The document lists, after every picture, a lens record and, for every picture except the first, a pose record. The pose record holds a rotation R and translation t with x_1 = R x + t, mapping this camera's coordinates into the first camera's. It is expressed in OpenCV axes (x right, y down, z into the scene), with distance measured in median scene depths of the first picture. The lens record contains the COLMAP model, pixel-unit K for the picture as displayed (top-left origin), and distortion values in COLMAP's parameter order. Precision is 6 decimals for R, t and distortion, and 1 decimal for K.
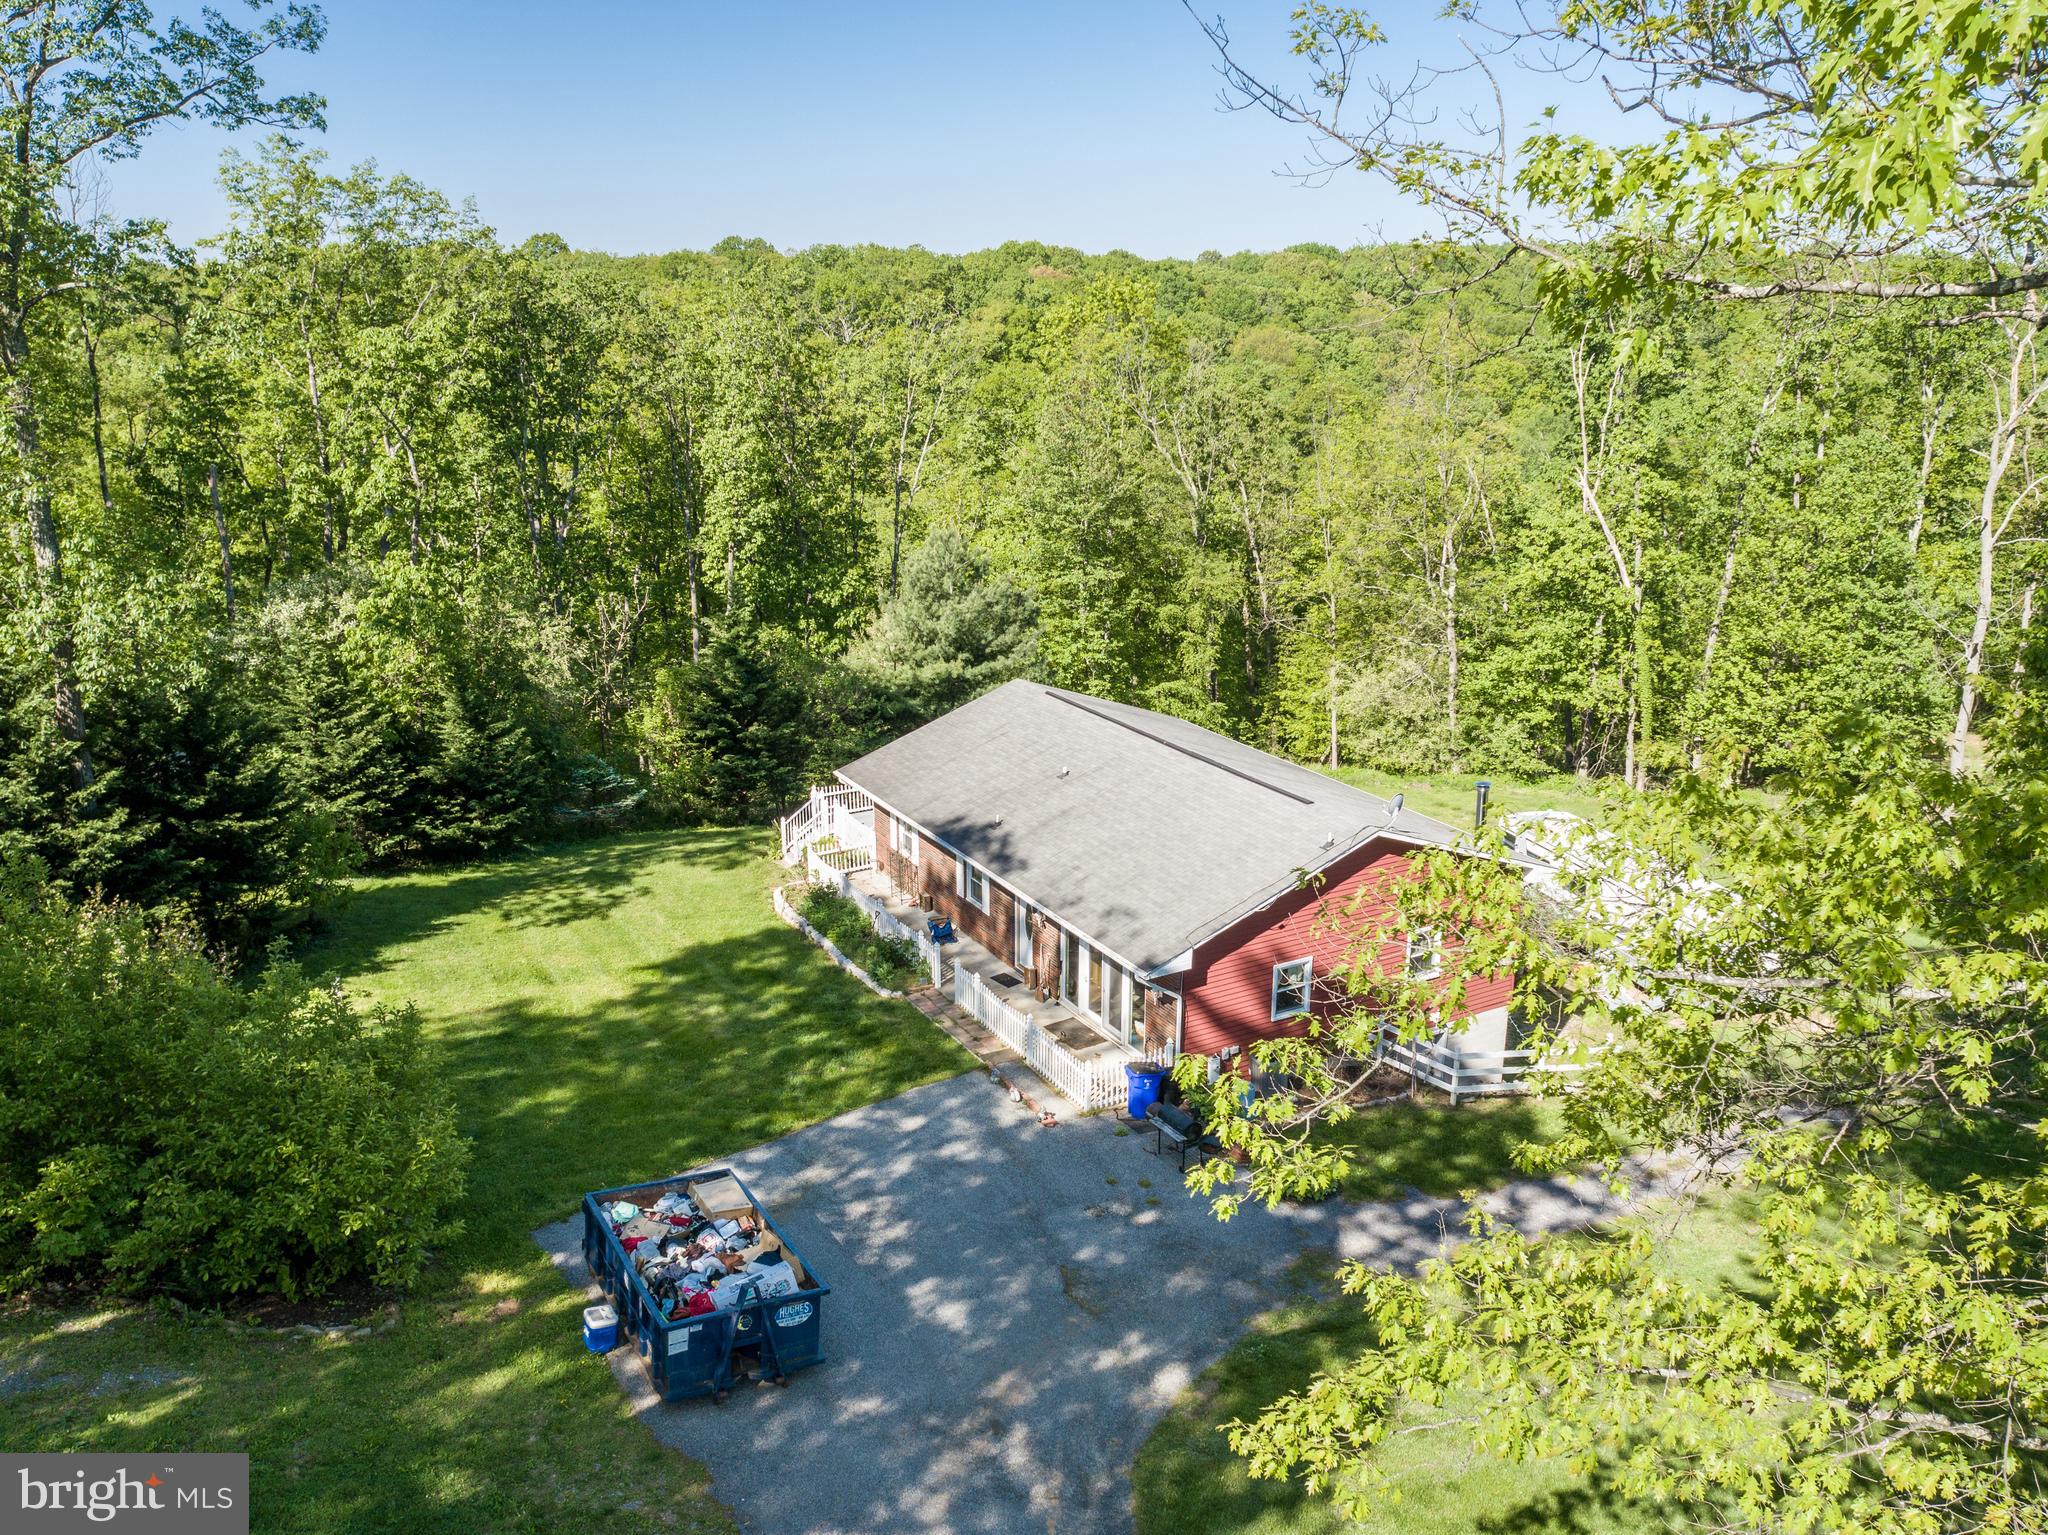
lens RADIAL K [[1562.9, 0, 1034.0], [0, 1562.9, 762.3], [0, 0, 1]] dist [0.000830, -0.004624]
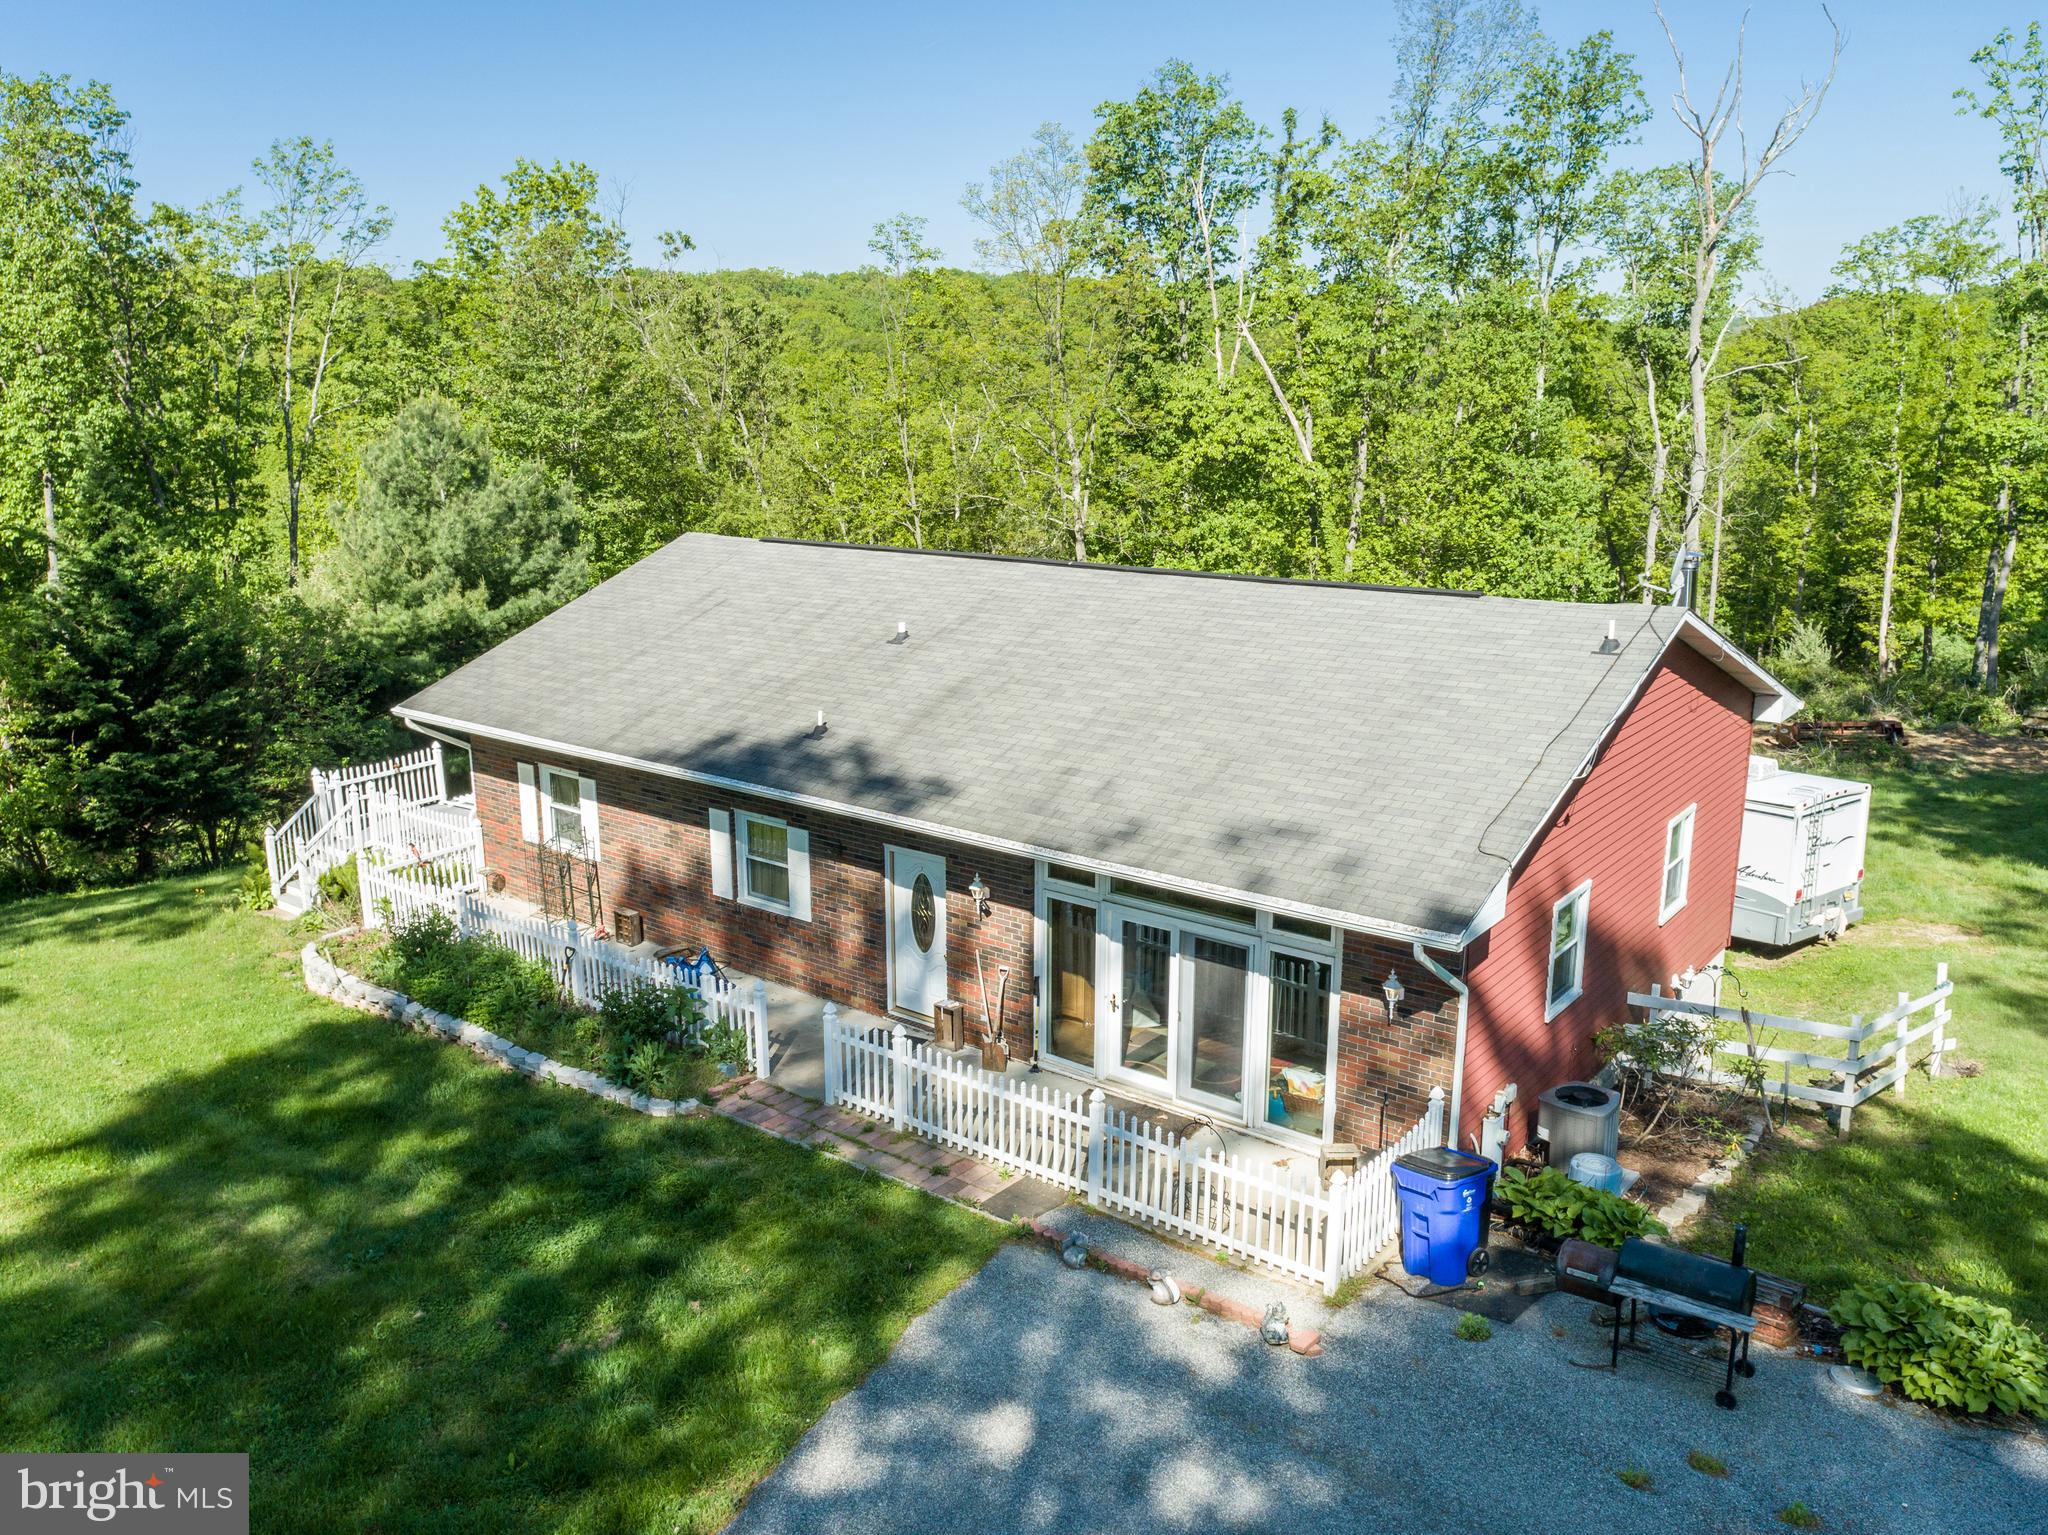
lens RADIAL K [[1638.2, 0, 897.2], [0, 1638.2, 764.0], [0, 0, 1]] dist [-0.012168, 0.010684]
pose [[0.944677, -0.101847, 0.311790, -0.103522], [0.115774, 0.992924, -0.026437, 0.042250], [-0.306891, 0.061071, 0.949783, 0.322661]]
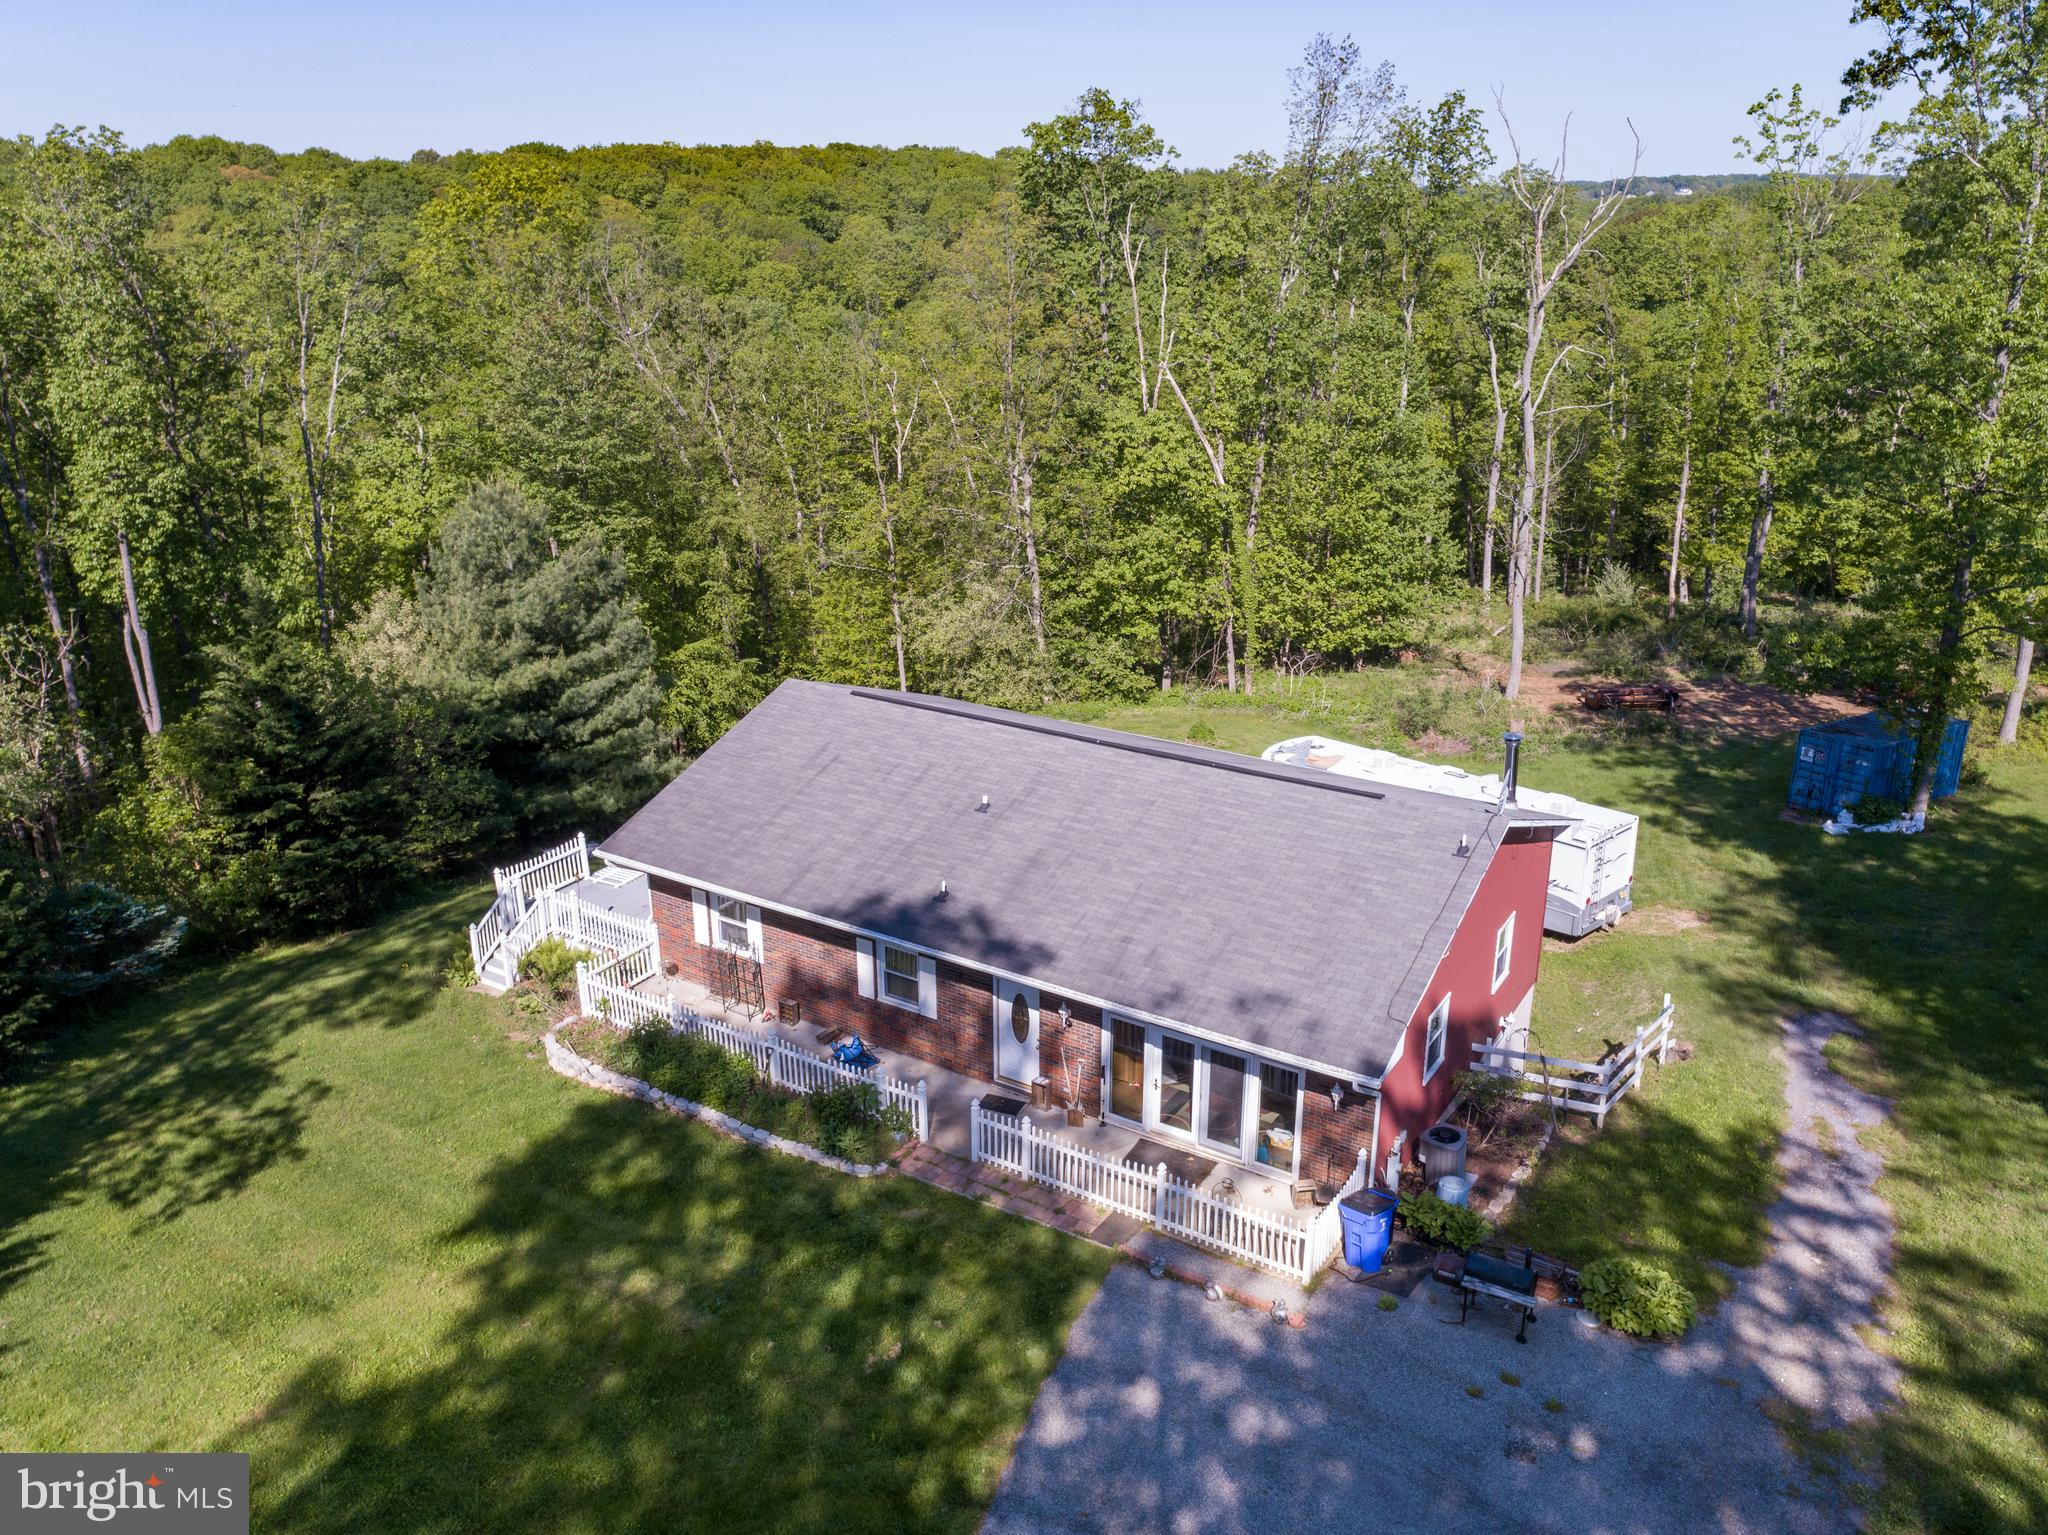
lens RADIAL K [[1562.9, 0, 1033.7], [0, 1562.9, 761.8], [0, 0, 1]] dist [0.000830, -0.004624]
pose [[0.886140, -0.162051, 0.434161, -0.182864], [0.138785, 0.986667, 0.085008, -0.047861], [-0.442148, -0.015074, 0.896815, 0.220484]]
